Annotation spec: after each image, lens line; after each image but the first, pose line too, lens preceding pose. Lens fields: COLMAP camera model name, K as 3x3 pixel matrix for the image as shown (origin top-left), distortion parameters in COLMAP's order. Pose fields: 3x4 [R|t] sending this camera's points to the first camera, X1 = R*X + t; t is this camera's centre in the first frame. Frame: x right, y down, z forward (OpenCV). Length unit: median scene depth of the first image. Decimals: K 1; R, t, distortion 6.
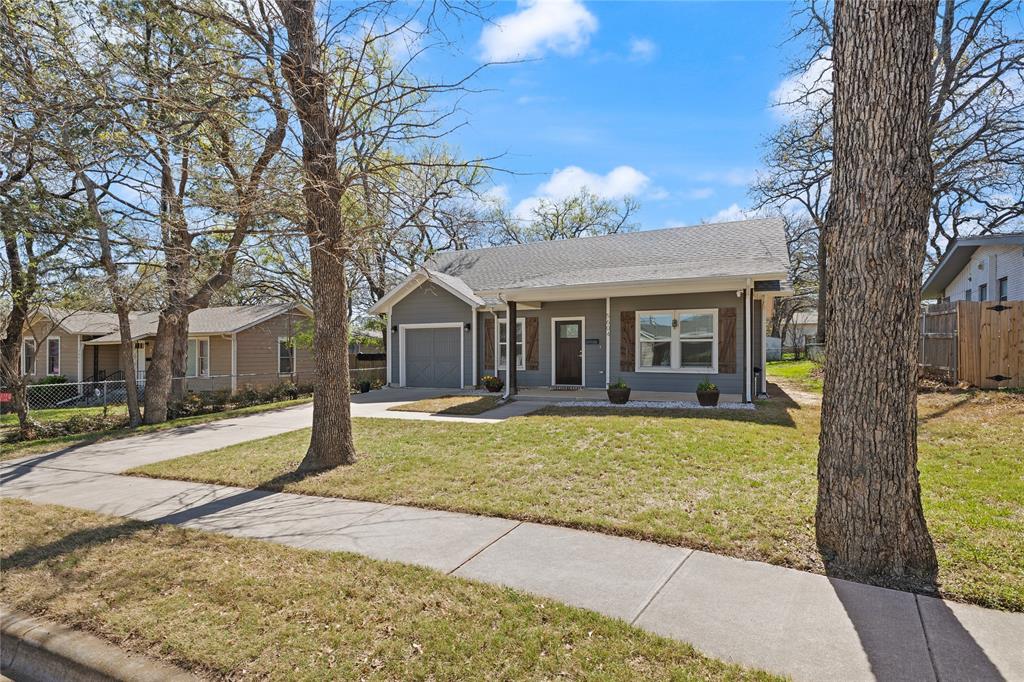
lens RADIAL K [[465.5, 0, 510.6], [0, 465.5, 342.9], [0, 0, 1]] dist [-0.009641, 0.002443]
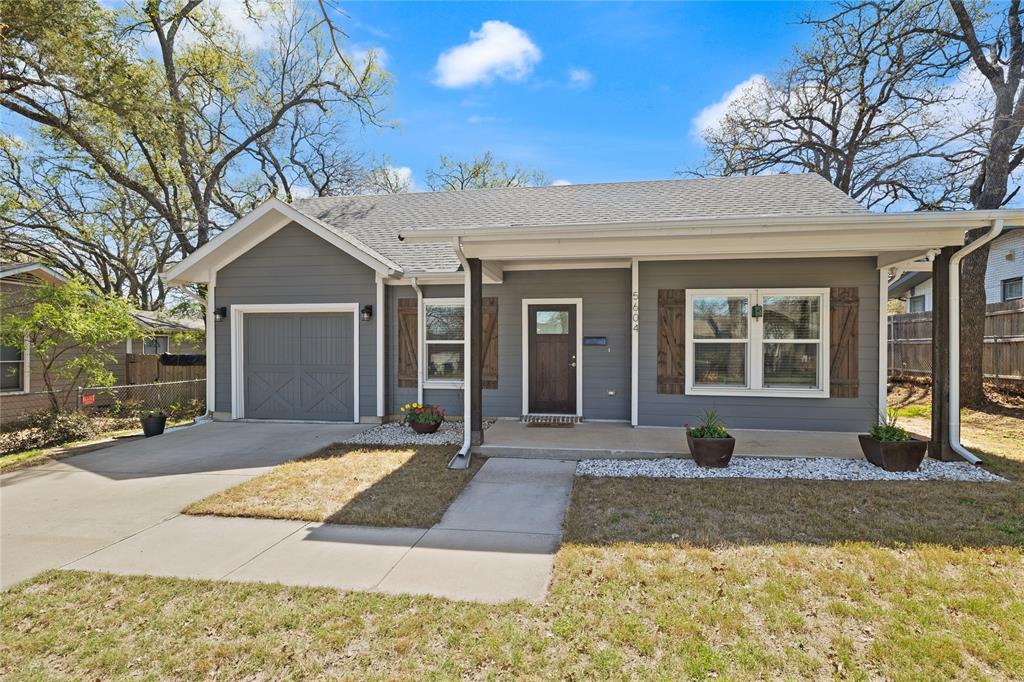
lens RADIAL K [[492.9, 0, 515.4], [0, 492.9, 341.7], [0, 0, 1]] dist [0.002705, 0.000055]
pose [[0.962610, 0.009385, 0.270730, -0.088705], [-0.010859, 0.999933, 0.003948, -0.002918], [-0.270675, -0.006740, 0.962647, 0.417839]]
